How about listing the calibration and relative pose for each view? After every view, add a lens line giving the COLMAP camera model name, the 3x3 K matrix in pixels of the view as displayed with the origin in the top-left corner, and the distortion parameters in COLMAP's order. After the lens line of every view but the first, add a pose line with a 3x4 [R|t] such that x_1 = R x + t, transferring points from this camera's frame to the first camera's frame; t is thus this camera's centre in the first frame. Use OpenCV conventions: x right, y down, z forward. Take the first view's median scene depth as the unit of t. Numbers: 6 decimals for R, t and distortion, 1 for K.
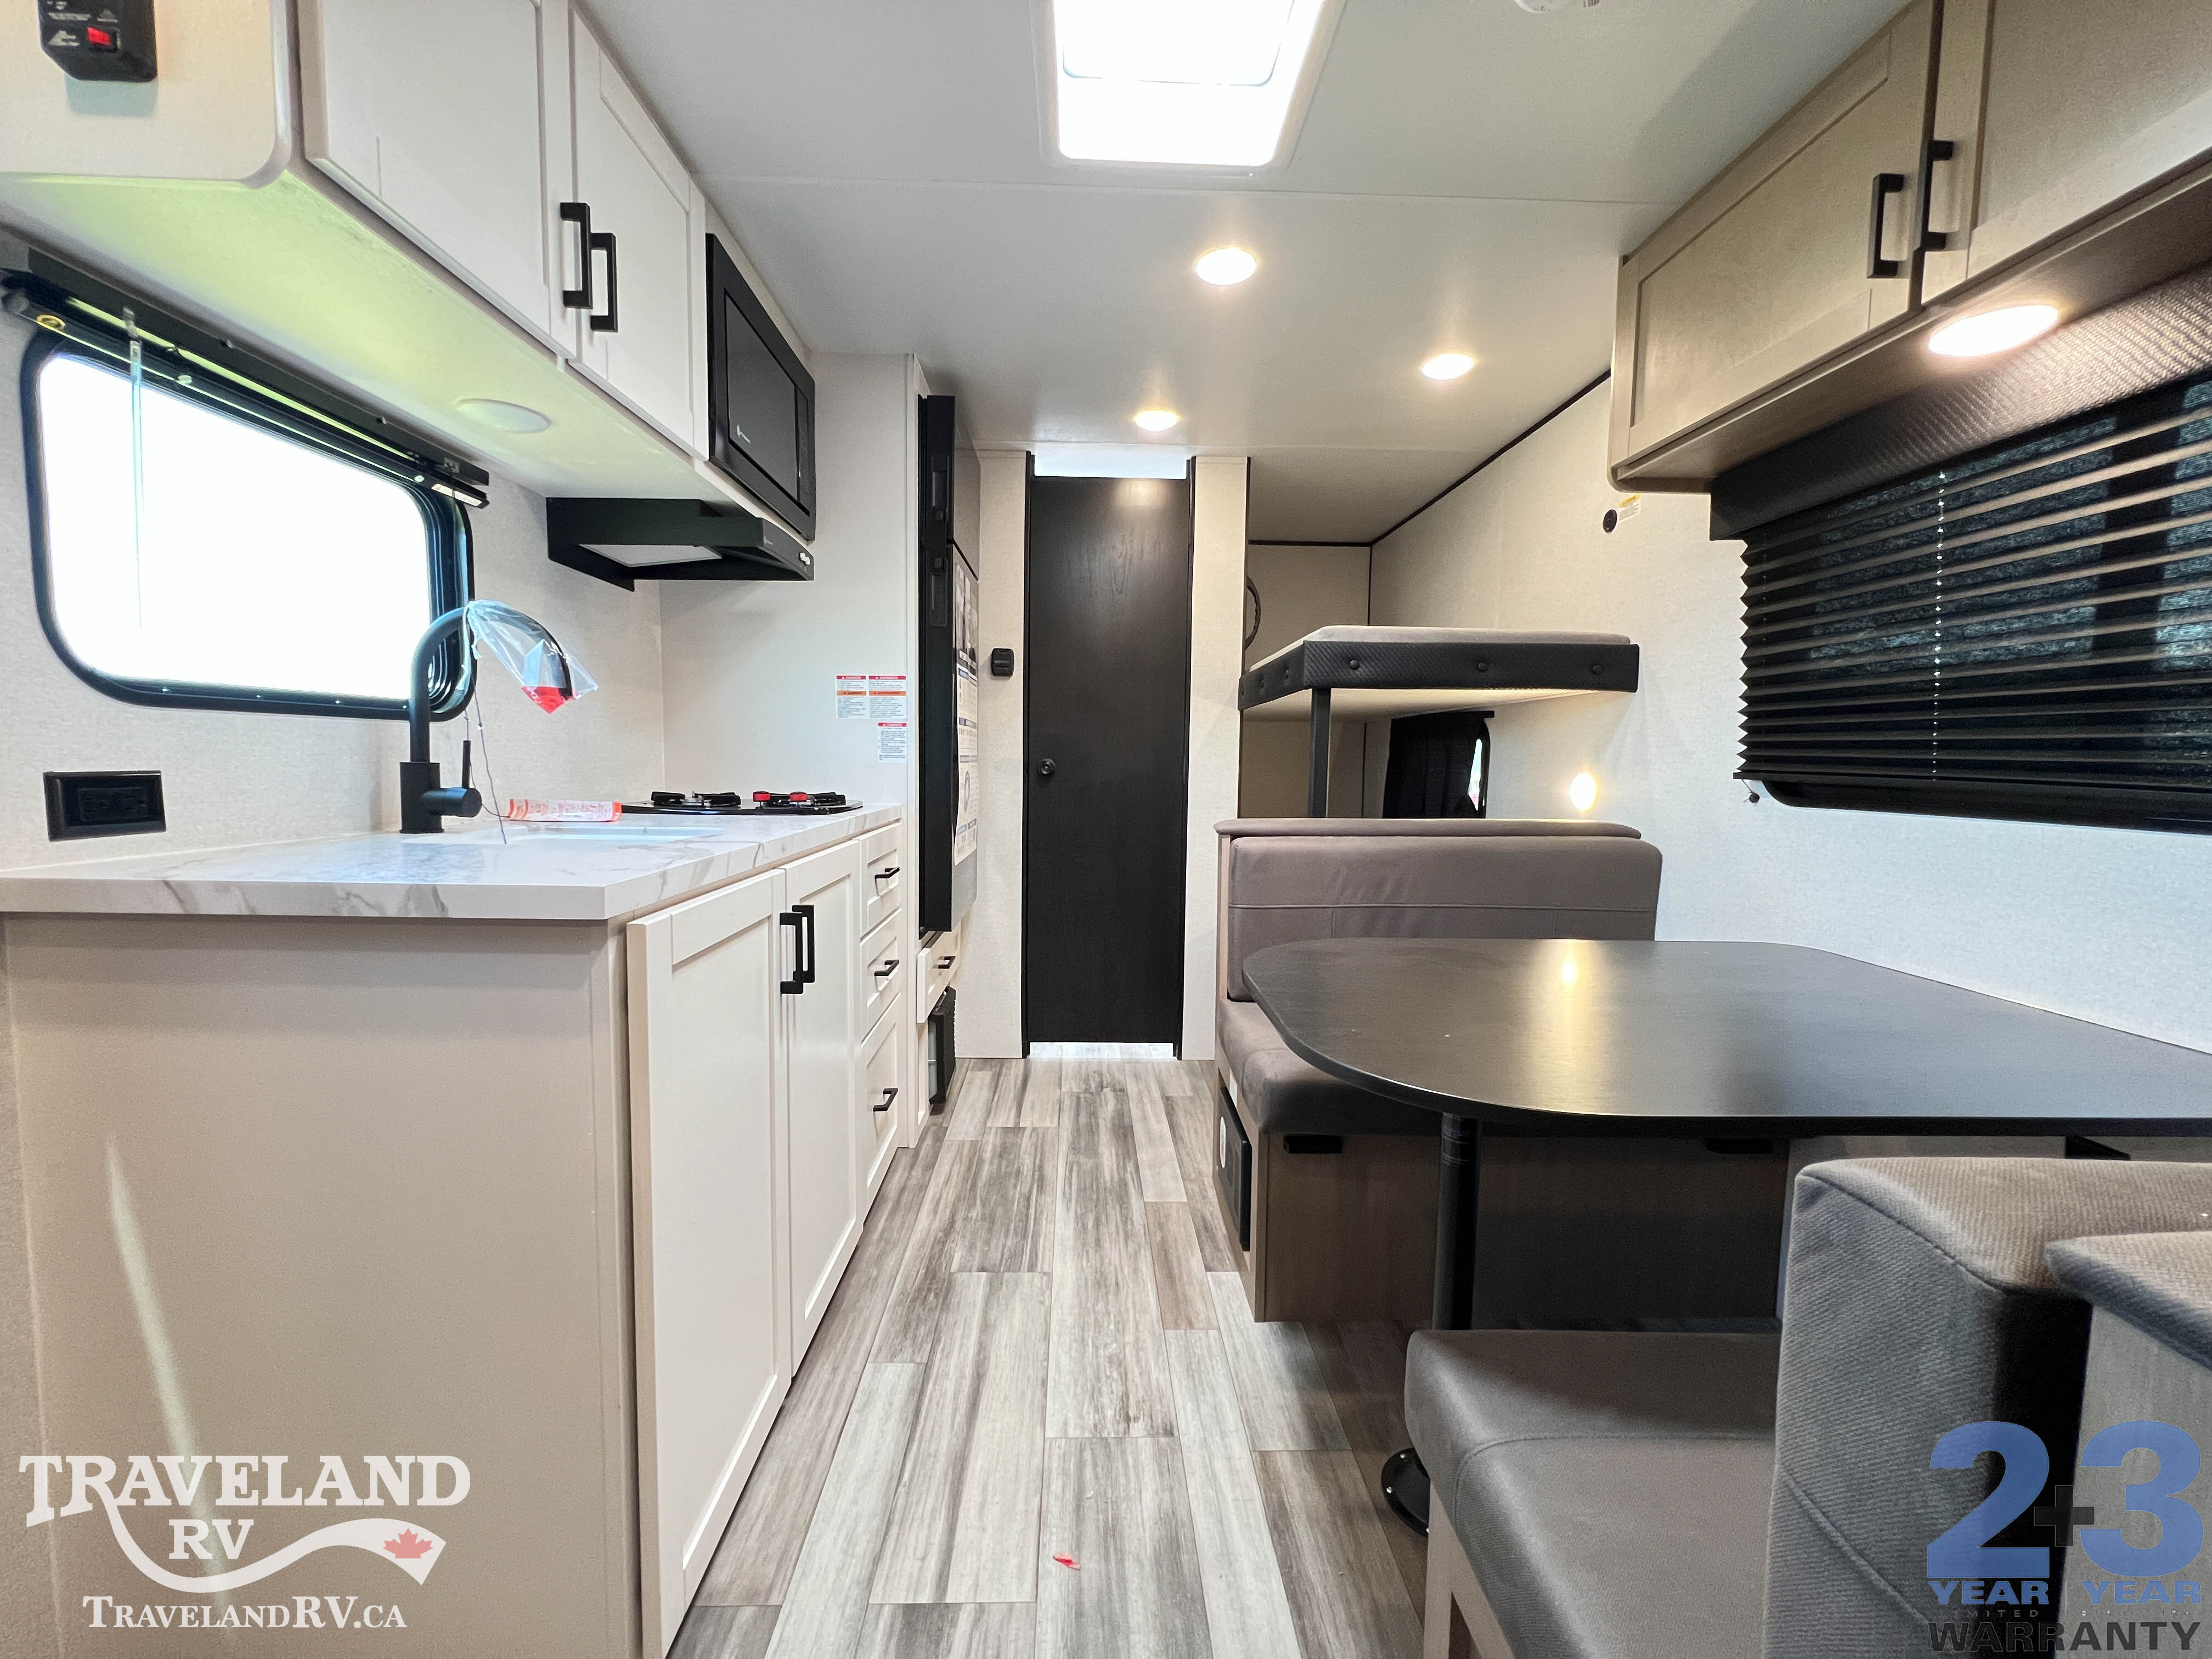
lens RADIAL K [[882.4, 0, 1102.3], [0, 882.4, 825.8], [0, 0, 1]] dist [-0.000112, 0.000408]
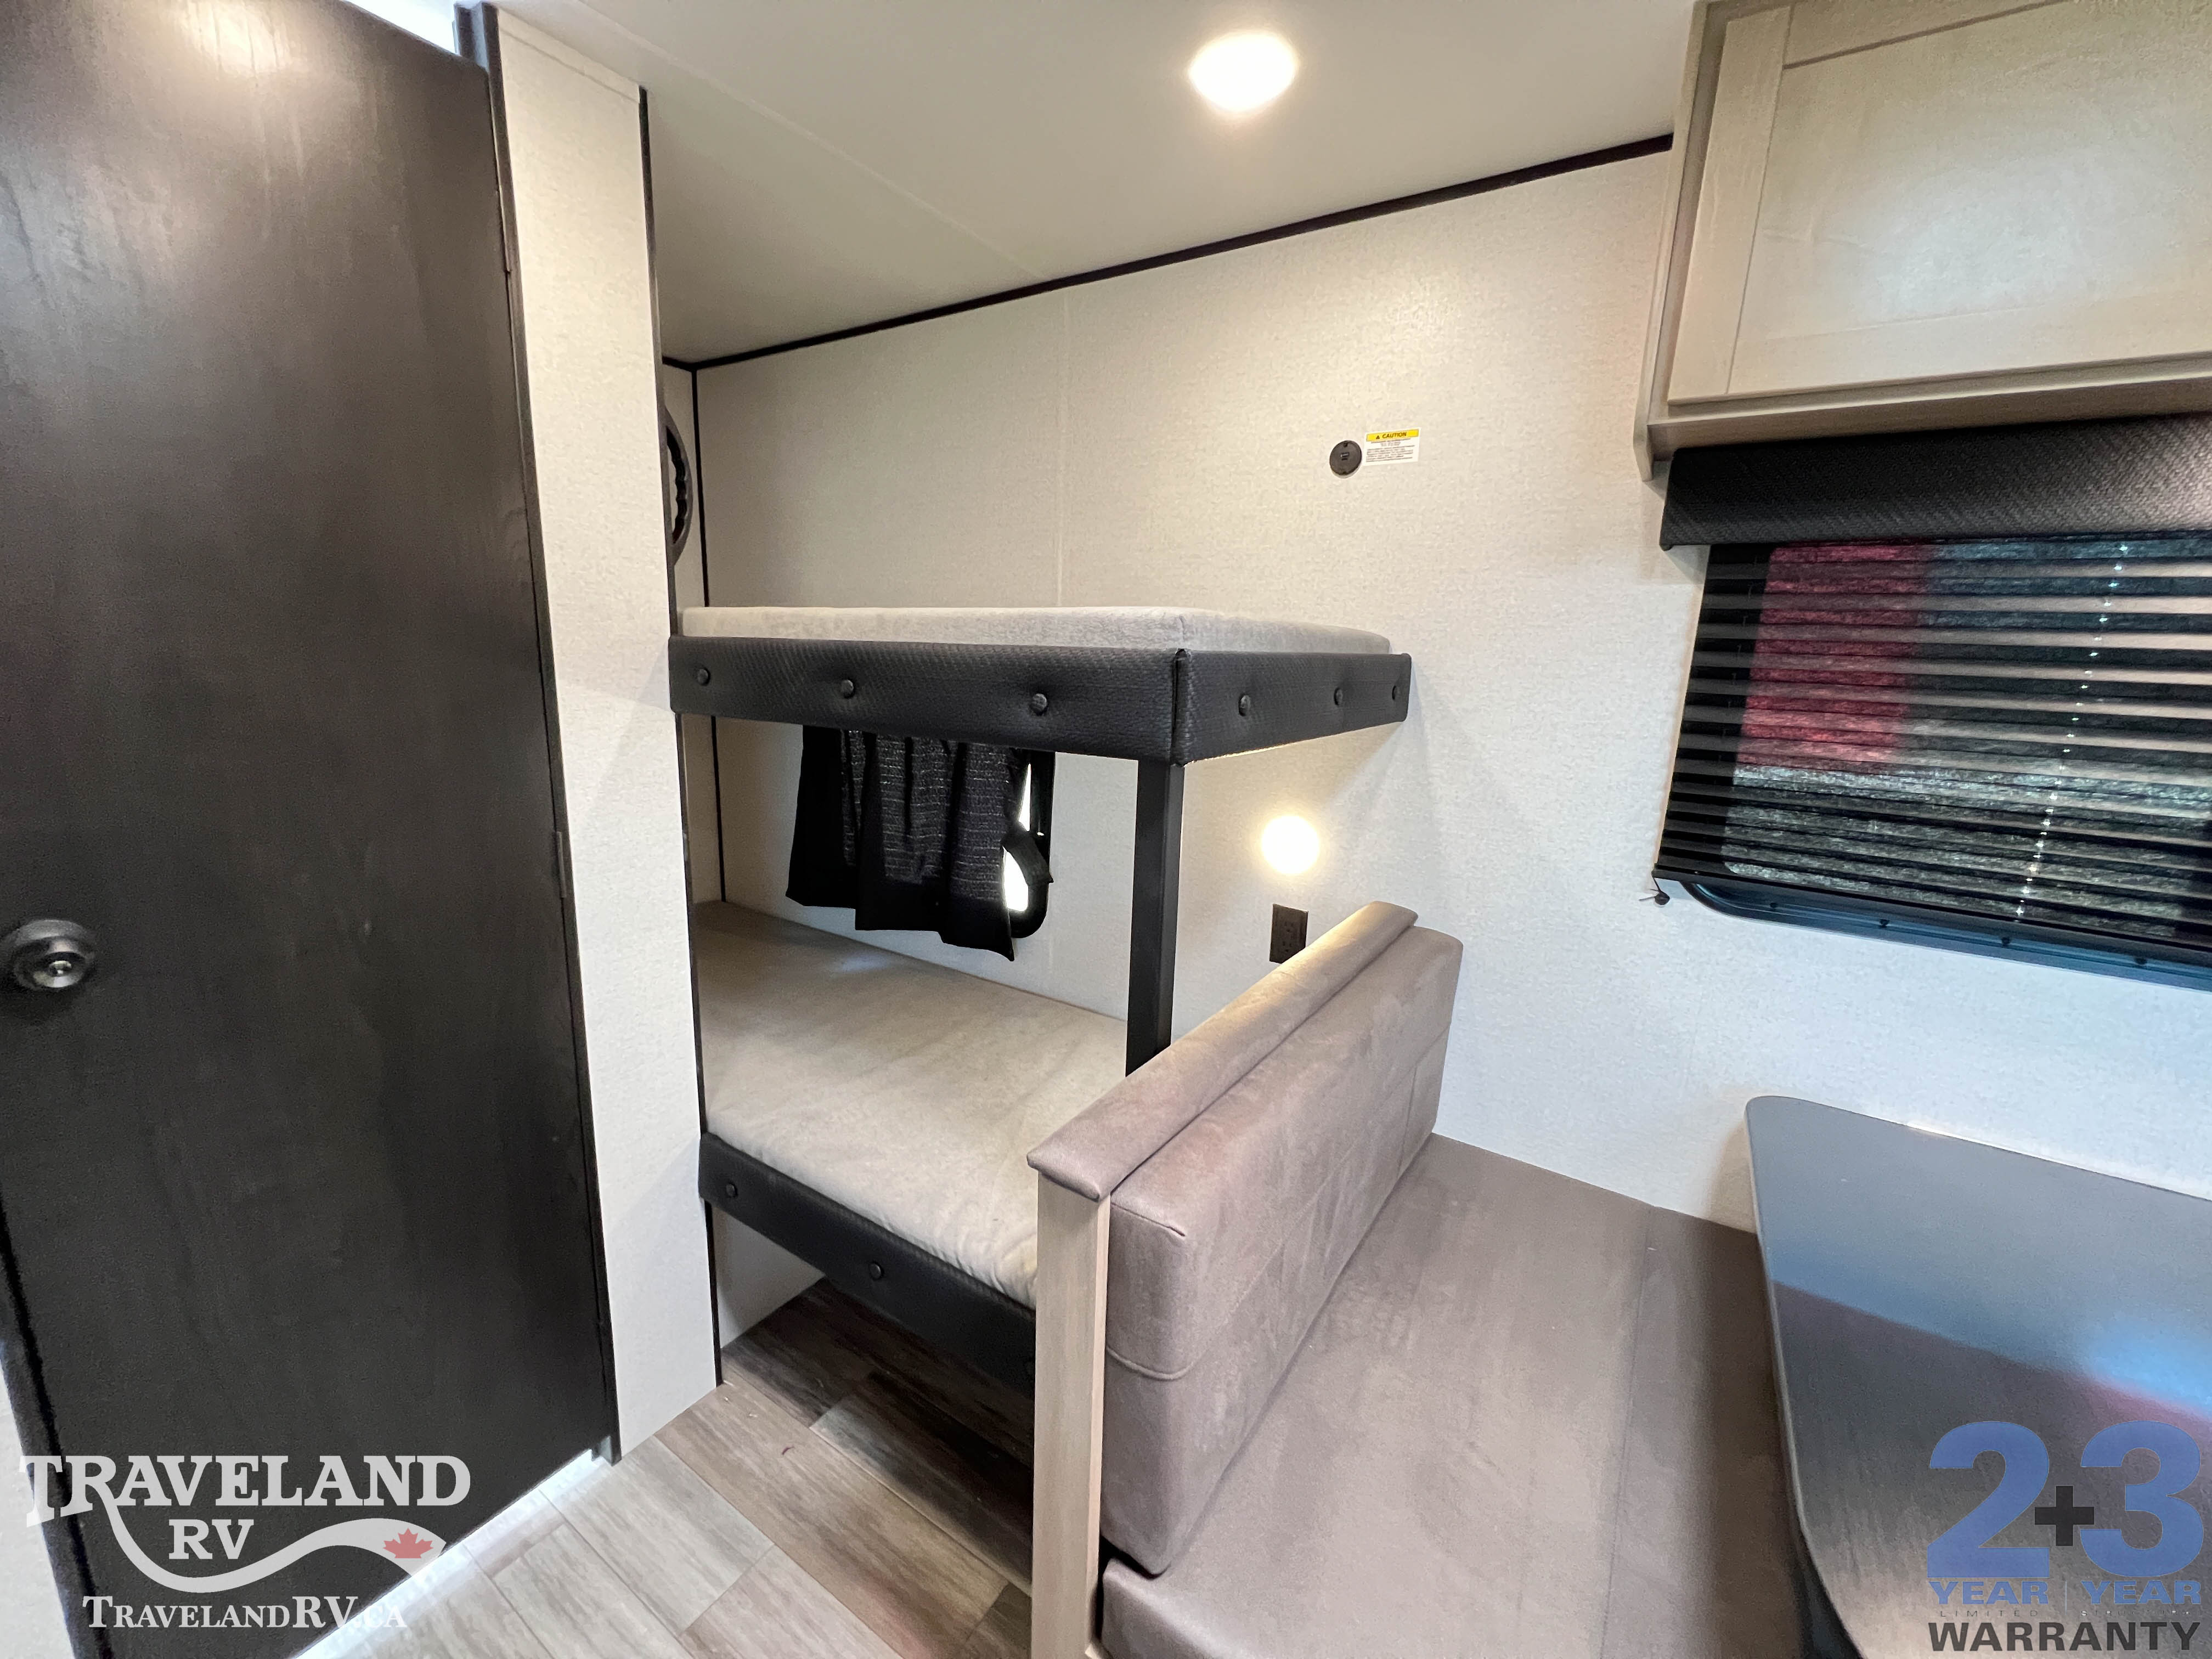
lens RADIAL K [[882.4, 0, 1102.3], [0, 882.4, 825.8], [0, 0, 1]] dist [-0.000112, 0.000408]
pose [[0.571523, -0.159579, 0.804920, -0.166072], [0.037077, 0.984929, 0.168940, -0.257854], [-0.819748, -0.066710, 0.568826, 1.021859]]
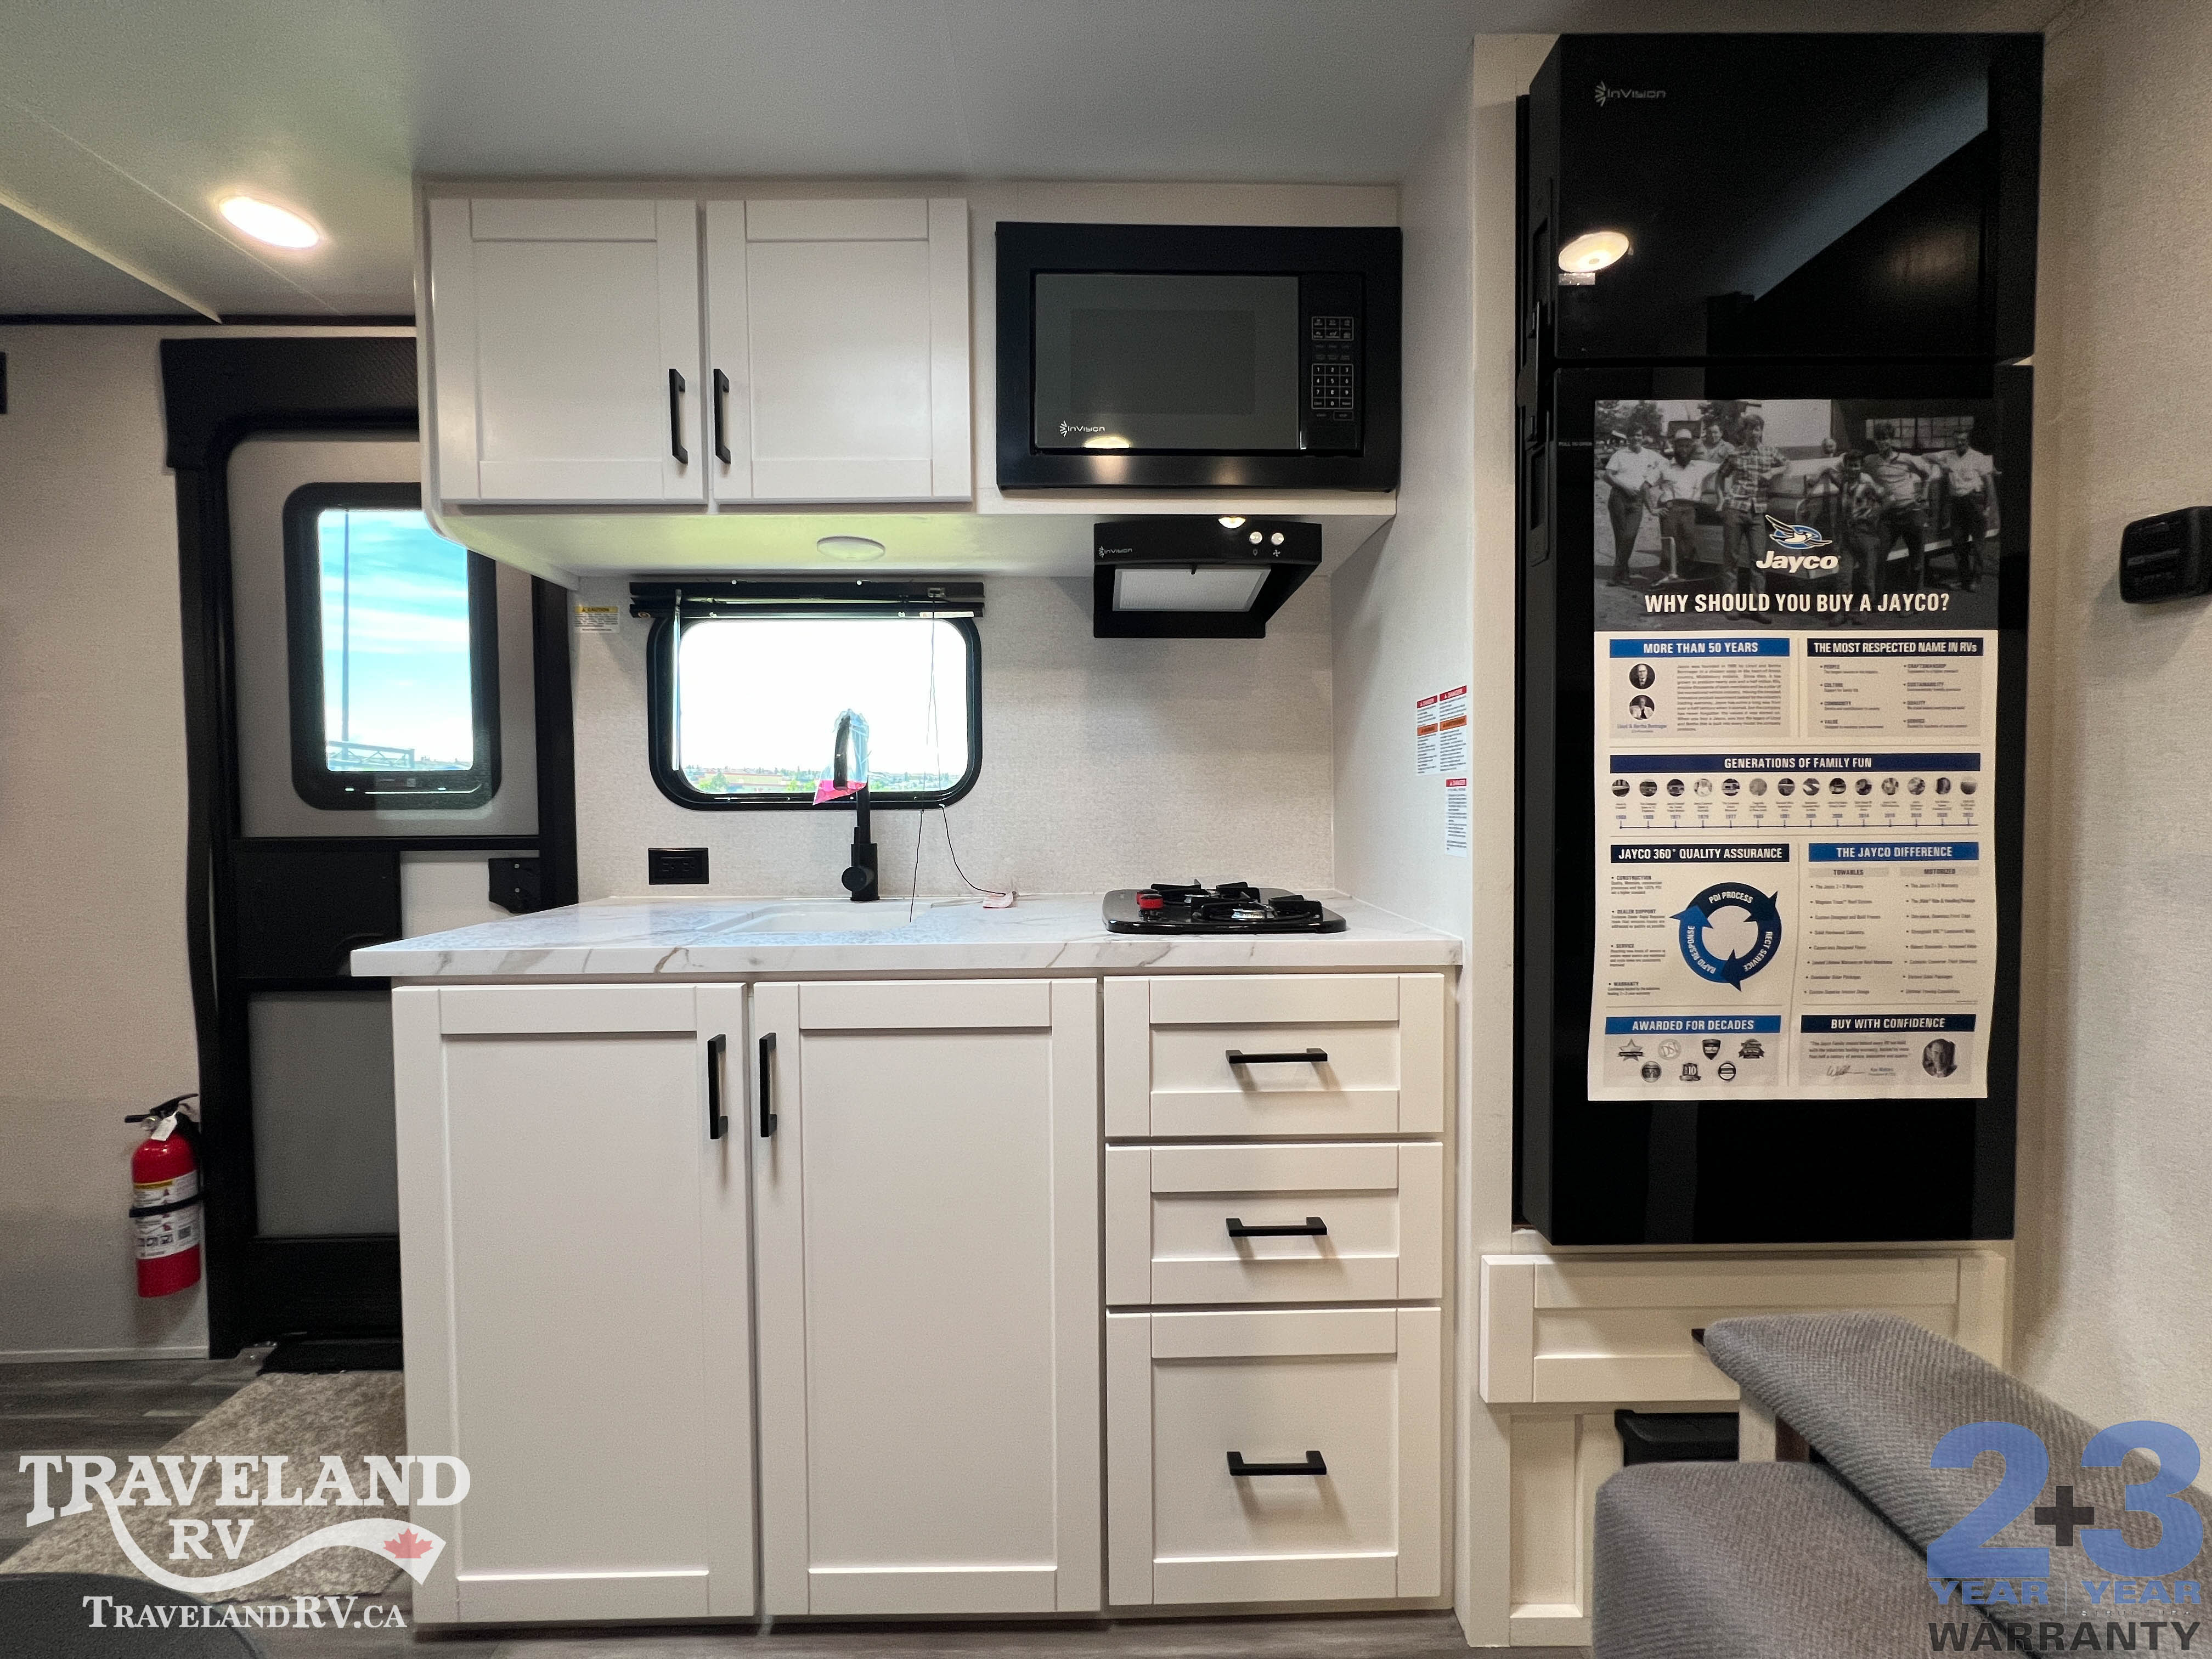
lens RADIAL K [[882.4, 0, 1102.3], [0, 882.4, 825.8], [0, 0, 1]] dist [-0.000112, 0.000408]
pose [[-0.013778, 0.013206, -0.999818, 0.390487], [-0.070533, 0.997409, 0.014146, -0.114163], [0.997414, 0.070715, -0.012811, 1.110969]]
